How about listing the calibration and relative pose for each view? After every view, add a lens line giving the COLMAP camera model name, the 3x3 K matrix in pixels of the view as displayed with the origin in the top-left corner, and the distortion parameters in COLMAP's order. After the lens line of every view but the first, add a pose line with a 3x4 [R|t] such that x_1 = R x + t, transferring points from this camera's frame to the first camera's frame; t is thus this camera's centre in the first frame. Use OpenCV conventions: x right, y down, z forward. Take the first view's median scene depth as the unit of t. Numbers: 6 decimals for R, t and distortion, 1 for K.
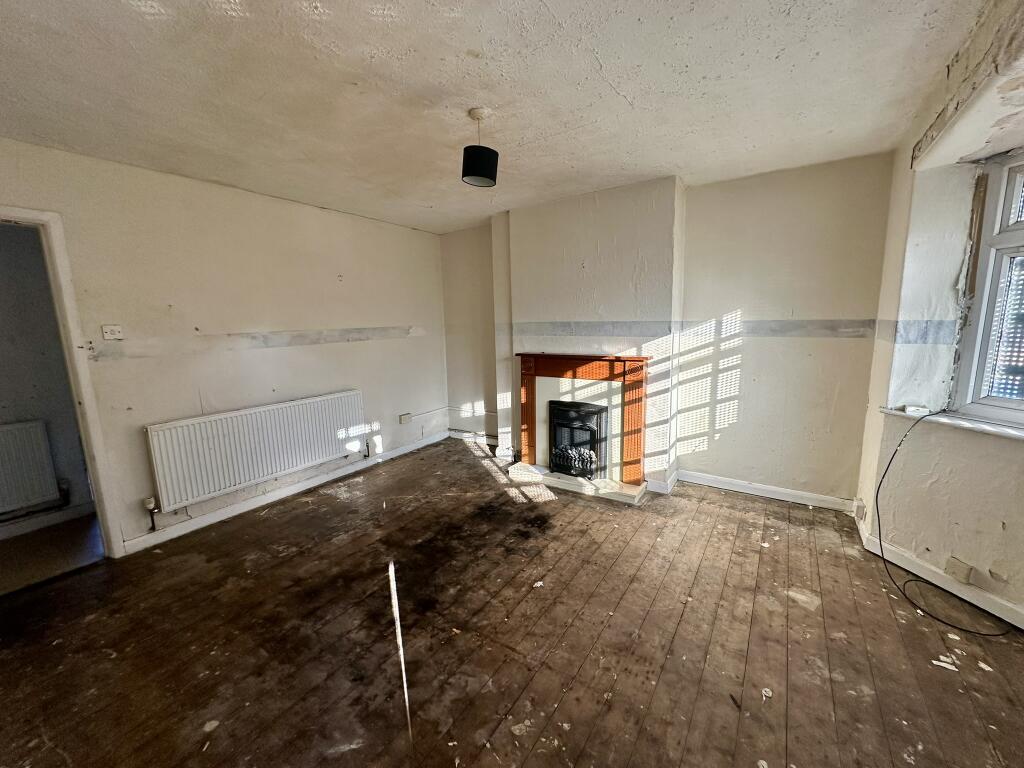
lens RADIAL K [[405.8, 0, 511.1], [0, 405.8, 385.7], [0, 0, 1]] dist [-0.000908, 0.000387]
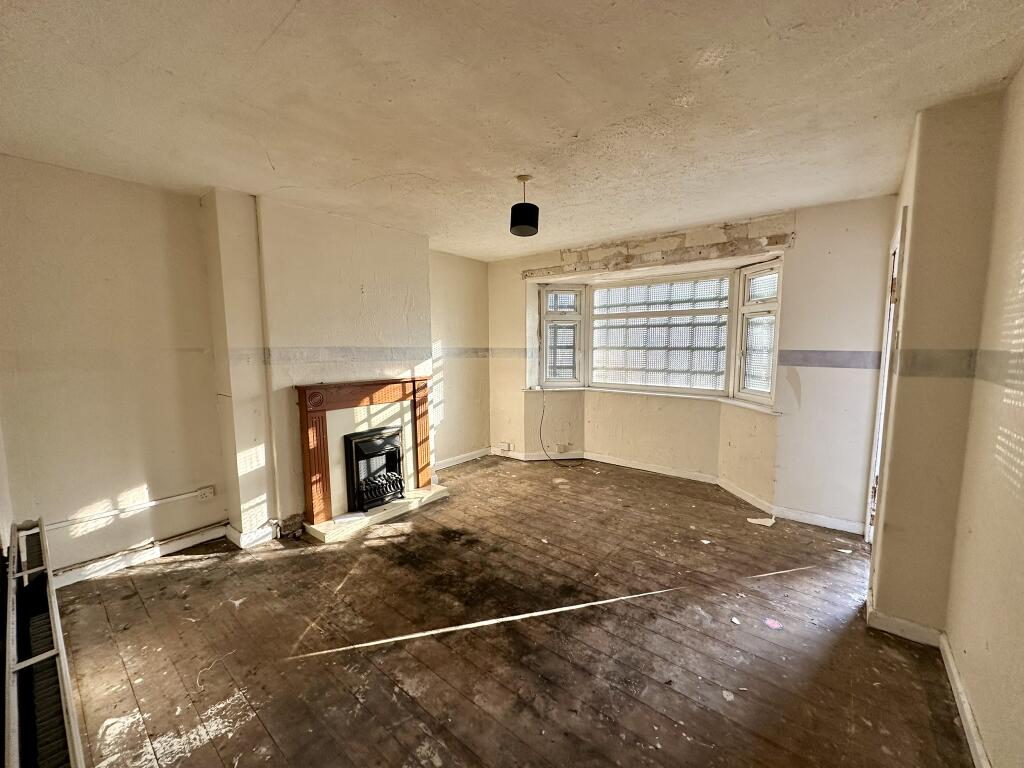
lens RADIAL K [[405.8, 0, 512.2], [0, 405.8, 384.5], [0, 0, 1]] dist [-0.000908, 0.000387]
pose [[0.089931, -0.075455, 0.993086, -0.821305], [0.158646, 0.985479, 0.060511, -0.075566], [-0.983231, 0.152107, 0.100596, 0.599416]]
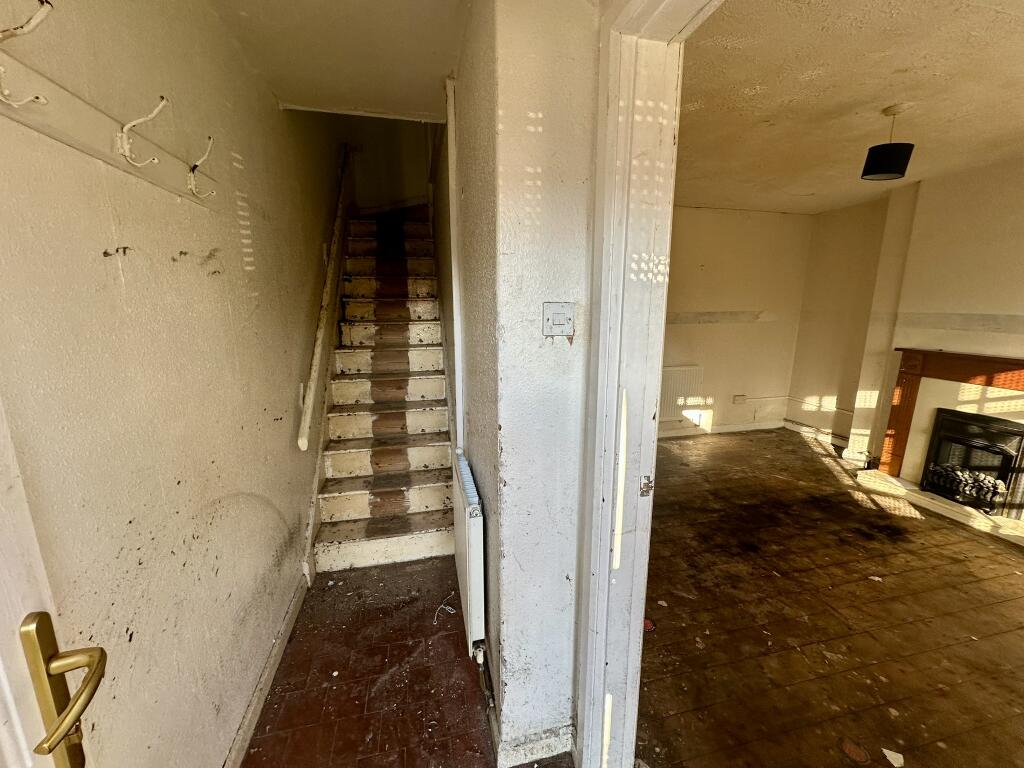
lens RADIAL K [[405.8, 0, 511.2], [0, 405.8, 383.9], [0, 0, 1]] dist [-0.000908, 0.000387]
pose [[0.730260, 0.157482, -0.664771, 0.000086], [-0.126541, 0.987411, 0.094907, 0.022136], [0.671348, 0.014814, 0.740994, -0.238457]]
